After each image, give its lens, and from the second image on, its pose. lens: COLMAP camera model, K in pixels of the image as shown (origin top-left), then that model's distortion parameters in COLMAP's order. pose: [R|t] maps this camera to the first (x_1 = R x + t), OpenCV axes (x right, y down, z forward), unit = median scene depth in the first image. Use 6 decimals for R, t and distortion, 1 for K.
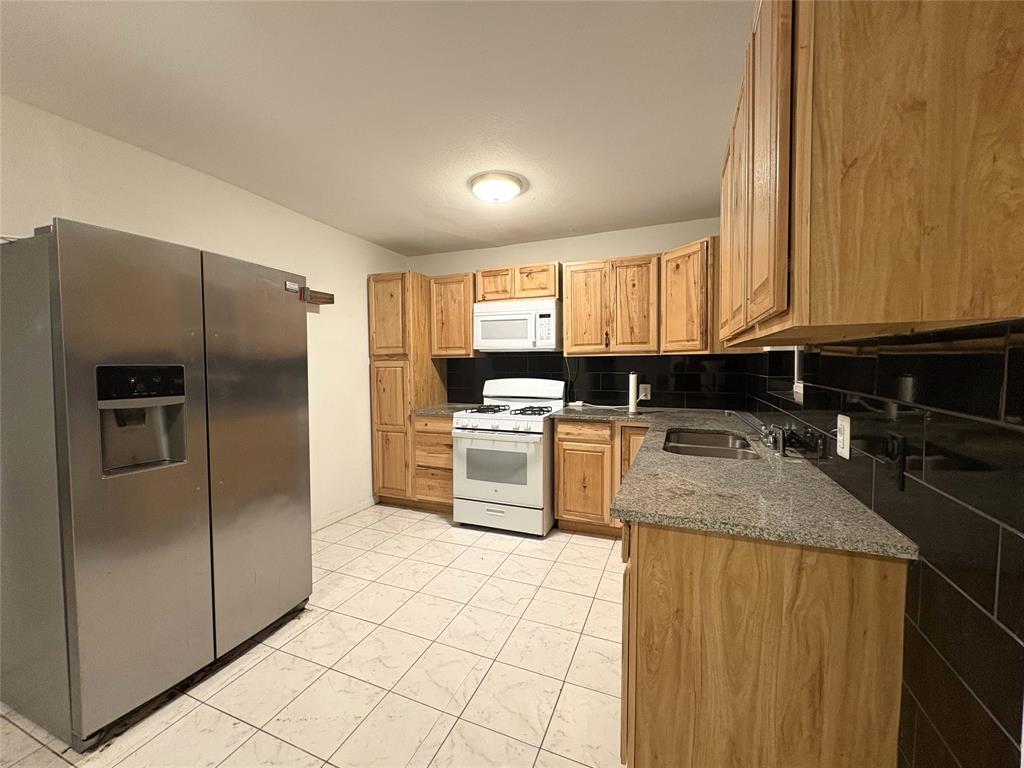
lens RADIAL K [[408.1, 0, 512.0], [0, 408.1, 384.0], [0, 0, 1]] dist [0.002406, 0.000120]
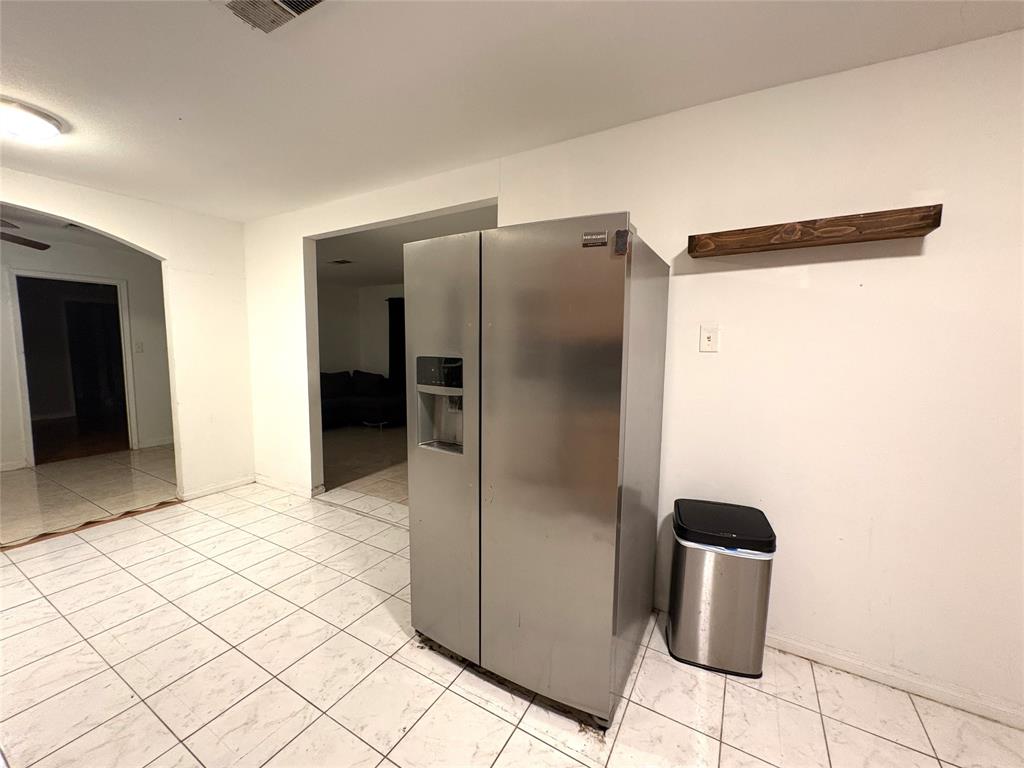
lens RADIAL K [[408.1, 0, 512.0], [0, 408.1, 384.0], [0, 0, 1]] dist [0.002406, 0.000120]
pose [[-0.136348, 0.100304, -0.985570, 0.075568], [-0.059054, 0.992269, 0.109156, -0.048333], [0.988899, 0.073085, -0.129371, 0.618180]]
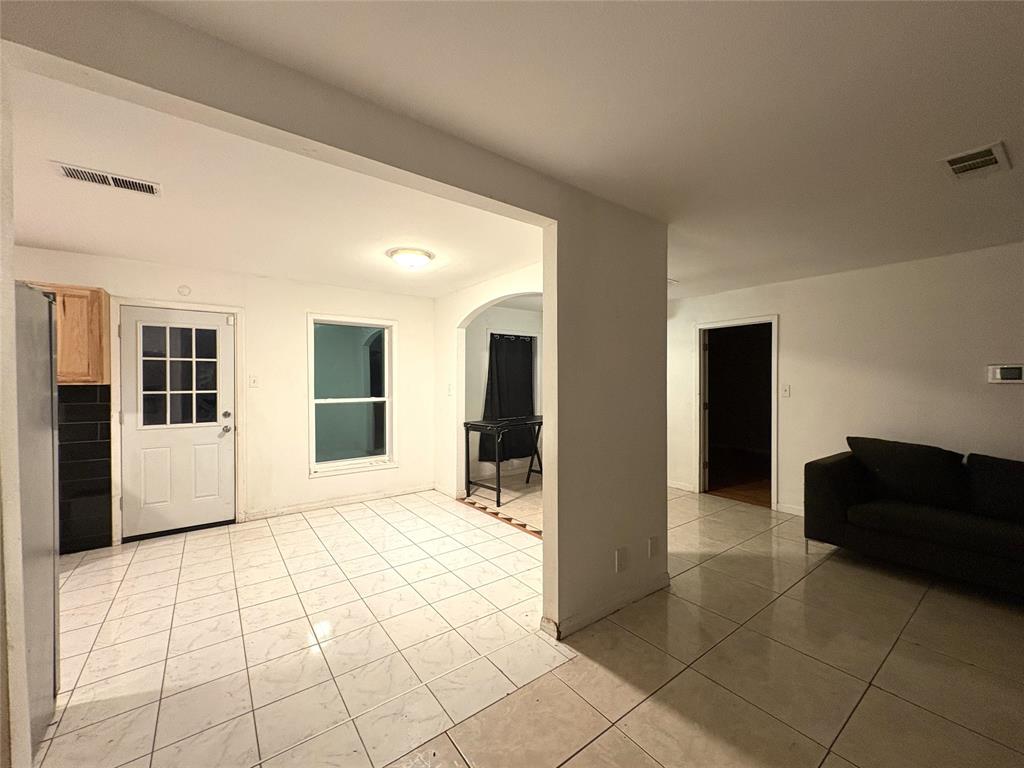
lens RADIAL K [[408.1, 0, 512.0], [0, 408.1, 384.0], [0, 0, 1]] dist [0.002406, 0.000120]
pose [[-0.857882, 0.008274, 0.513780, -1.255833], [0.035159, 0.998472, 0.042626, -0.042326], [-0.512643, 0.054632, -0.856862, 0.563642]]
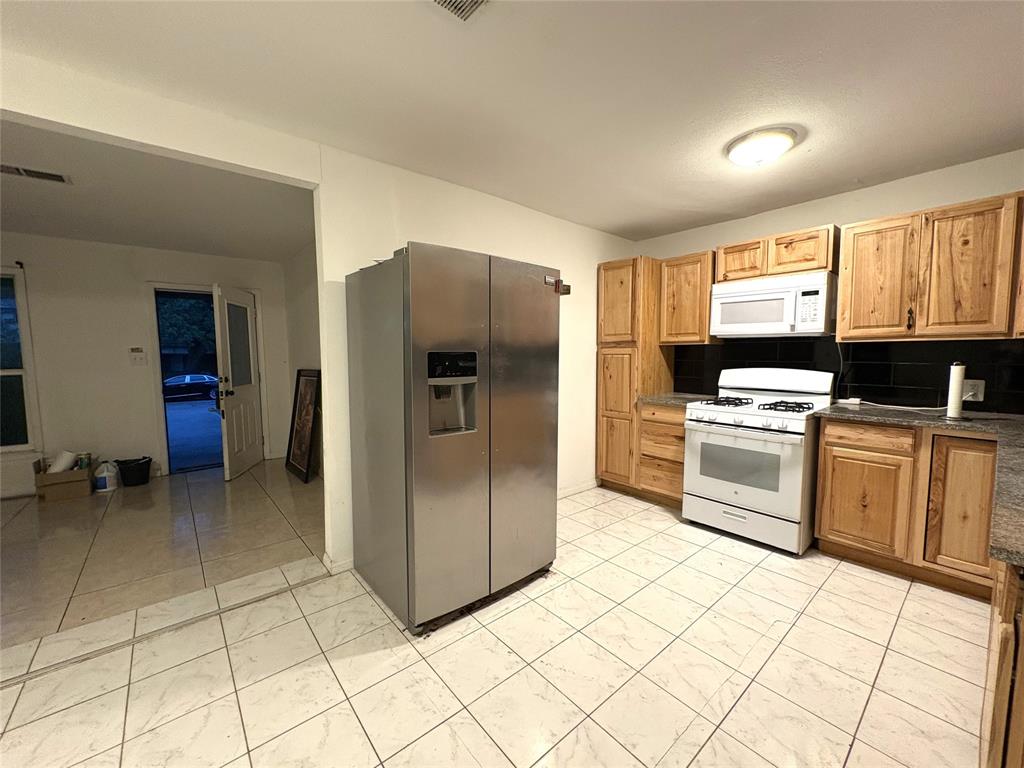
lens RADIAL K [[408.1, 0, 512.0], [0, 408.1, 384.0], [0, 0, 1]] dist [0.002406, 0.000120]
pose [[0.888435, 0.038395, -0.457393, -0.073675], [-0.024570, 0.999045, 0.036138, 0.002264], [0.458344, -0.020868, 0.888530, -0.018816]]
